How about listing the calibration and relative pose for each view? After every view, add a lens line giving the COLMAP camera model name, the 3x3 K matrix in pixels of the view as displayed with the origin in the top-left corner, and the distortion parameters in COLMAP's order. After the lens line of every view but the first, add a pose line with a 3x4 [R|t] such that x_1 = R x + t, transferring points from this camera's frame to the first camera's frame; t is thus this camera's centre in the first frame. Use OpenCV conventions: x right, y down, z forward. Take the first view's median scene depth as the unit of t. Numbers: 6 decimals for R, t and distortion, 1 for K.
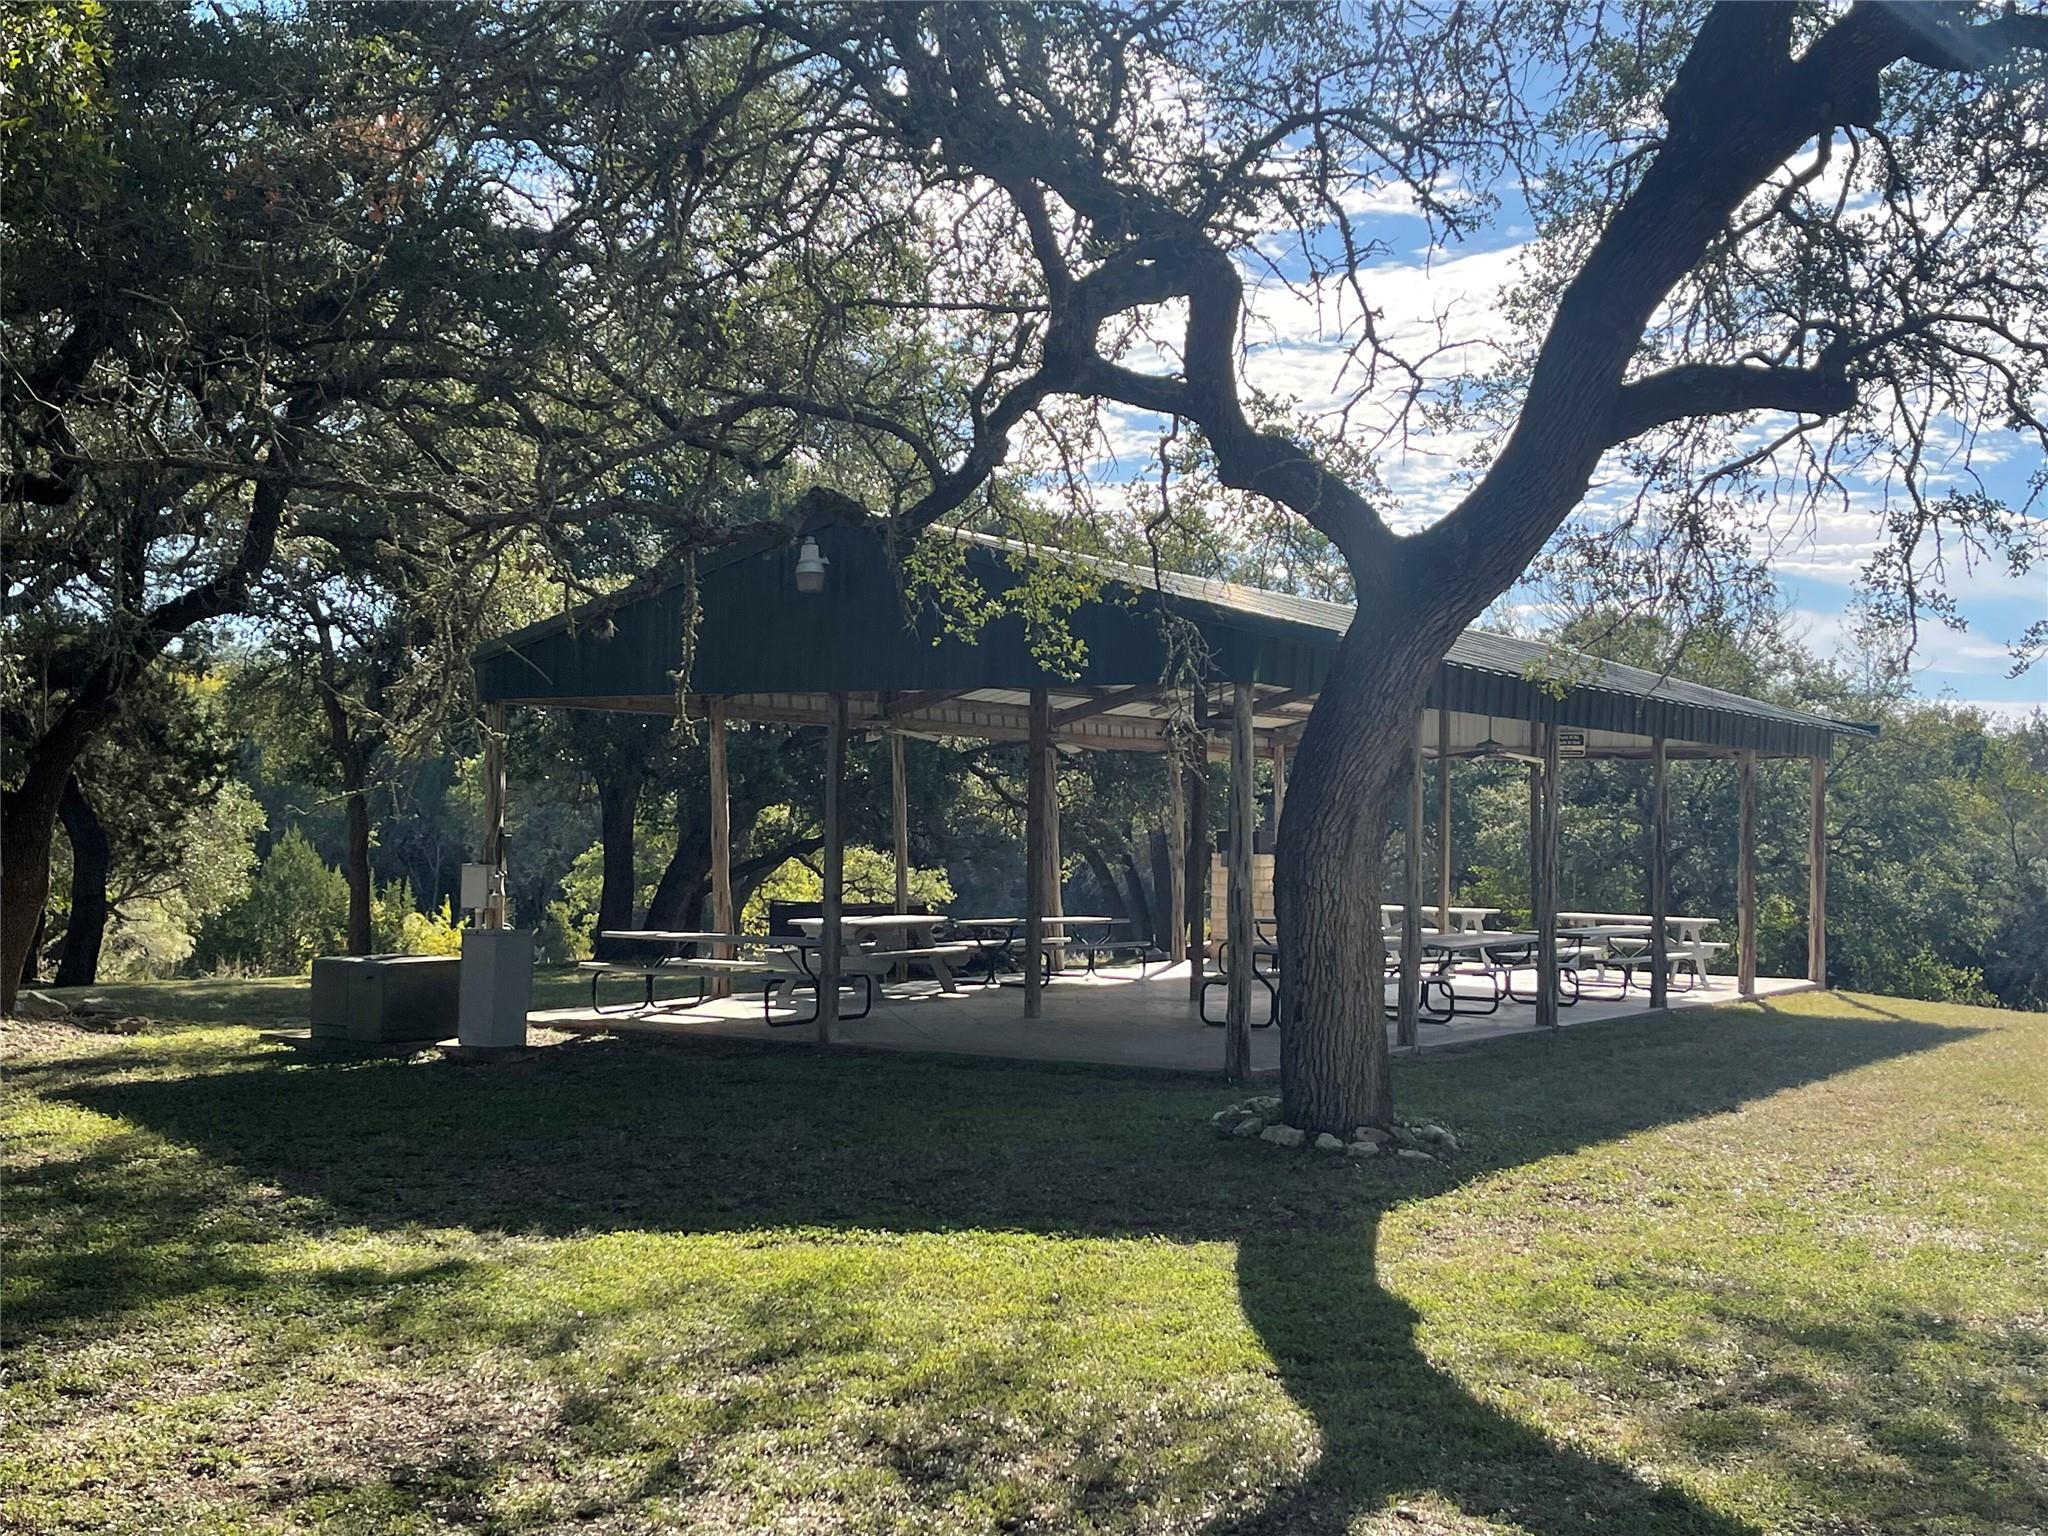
lens RADIAL K [[2333.3, 0, 1024.0], [0, 2333.3, 768.0], [0, 0, 1]] dist [0.007902, 0.003510]
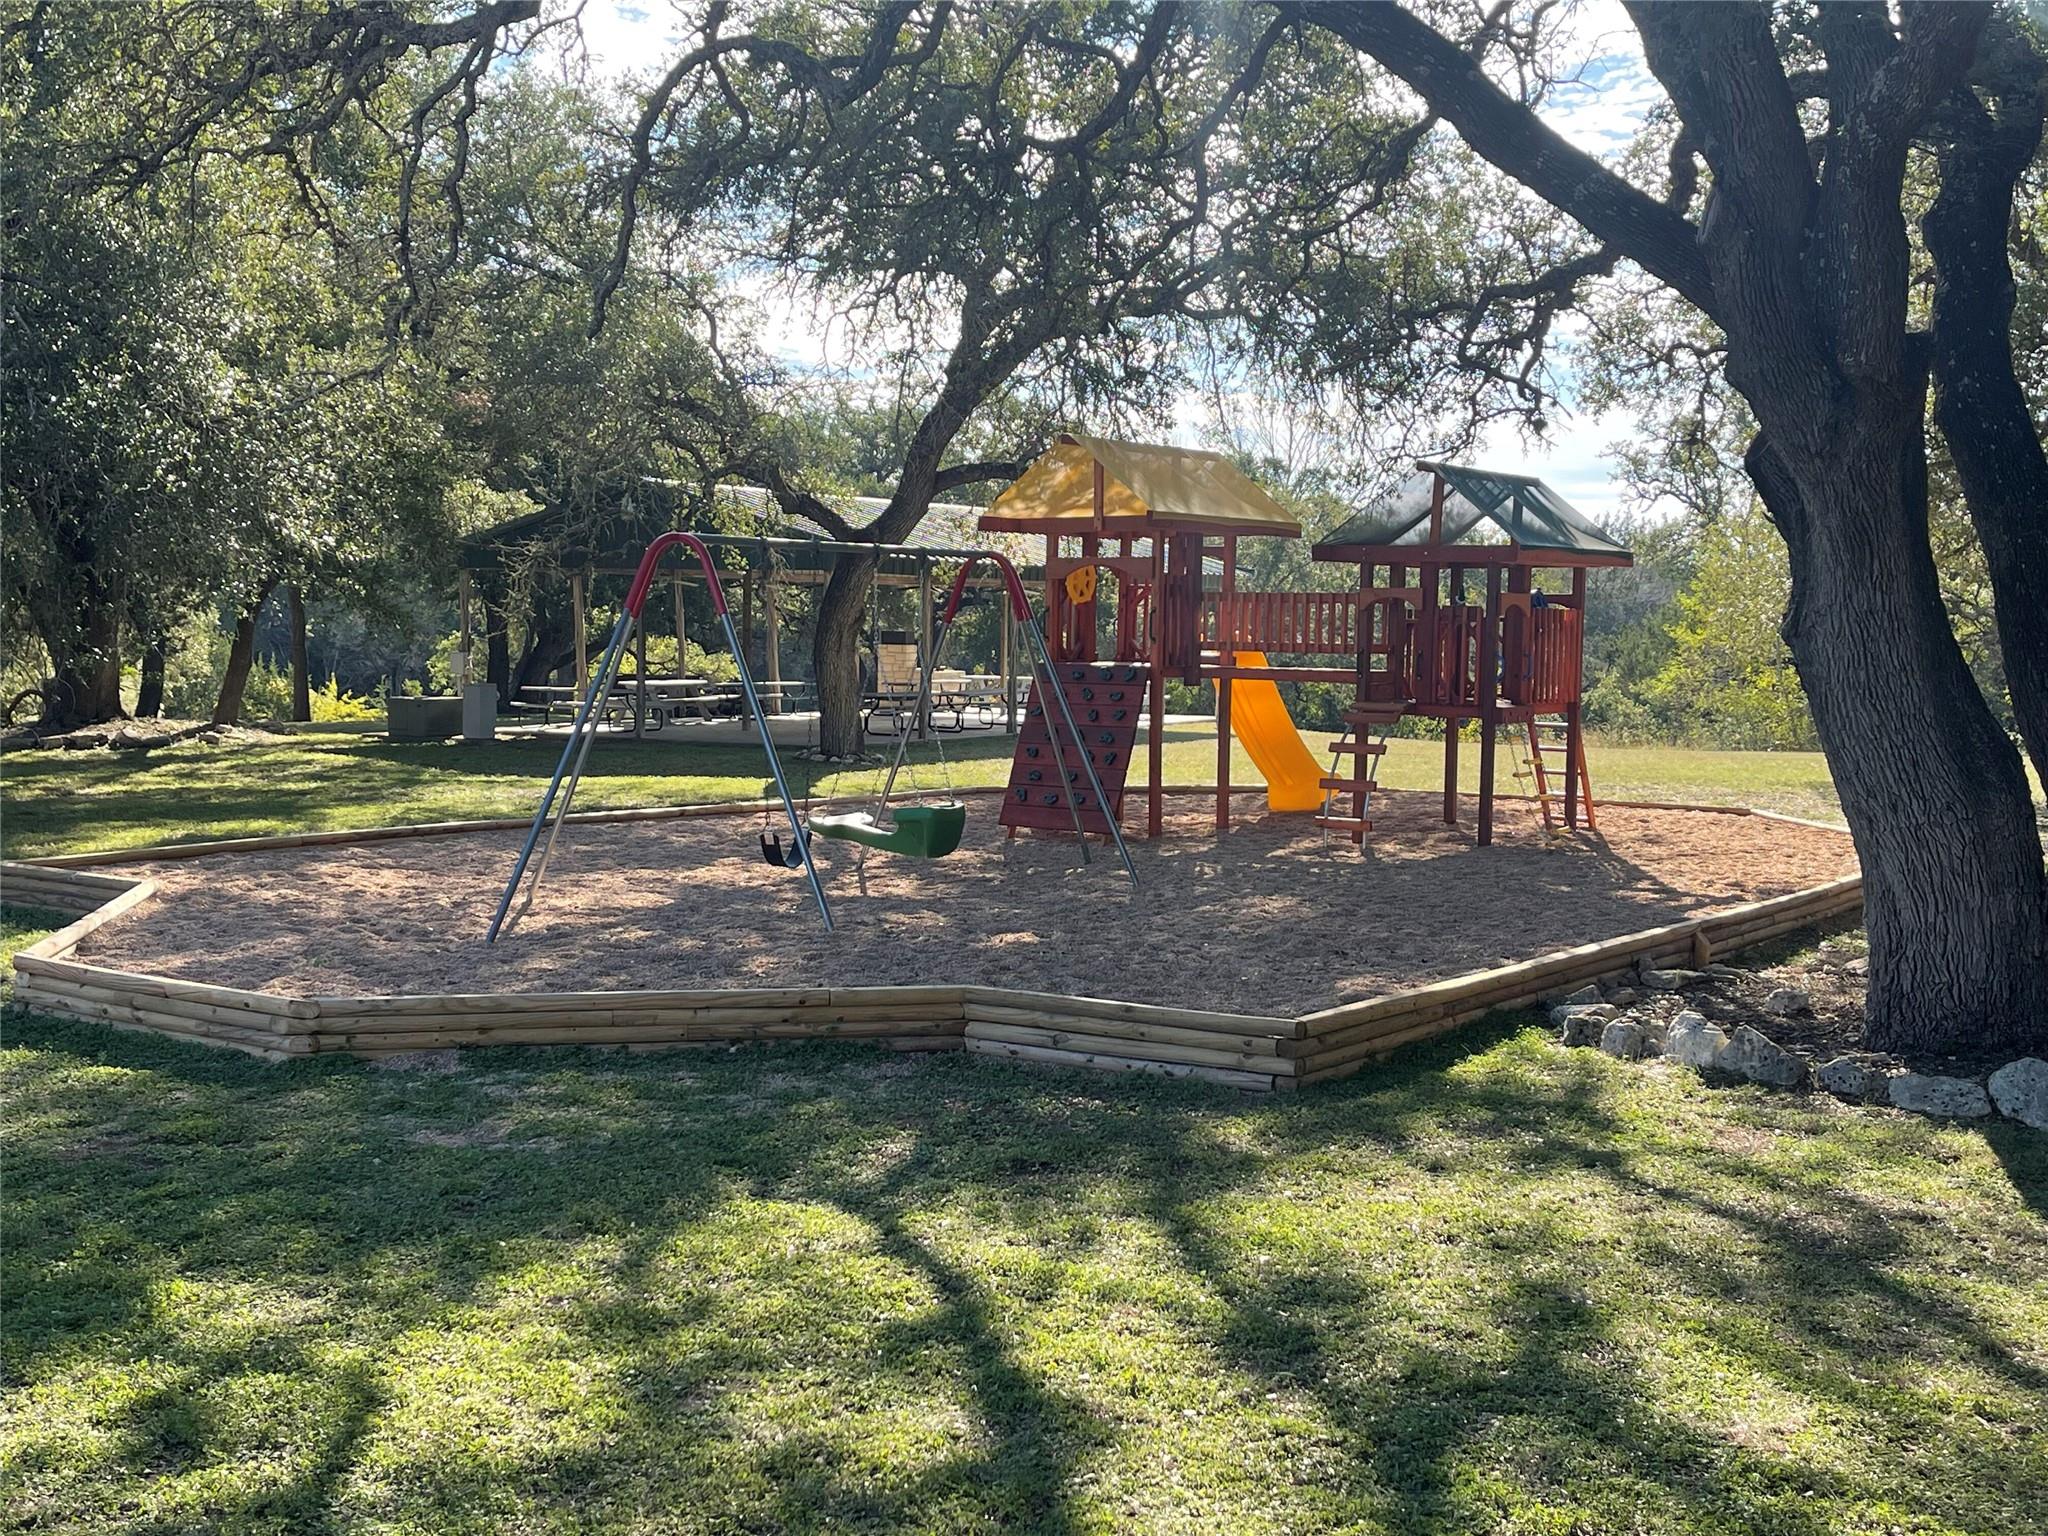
lens RADIAL K [[2333.3, 0, 1024.0], [0, 2333.3, 768.0], [0, 0, 1]] dist [0.007902, 0.003510]
pose [[0.996893, -0.005037, 0.078604, 0.068010], [-0.002302, 0.995664, 0.092990, -0.035962], [-0.078732, -0.092882, 0.992559, -0.793625]]
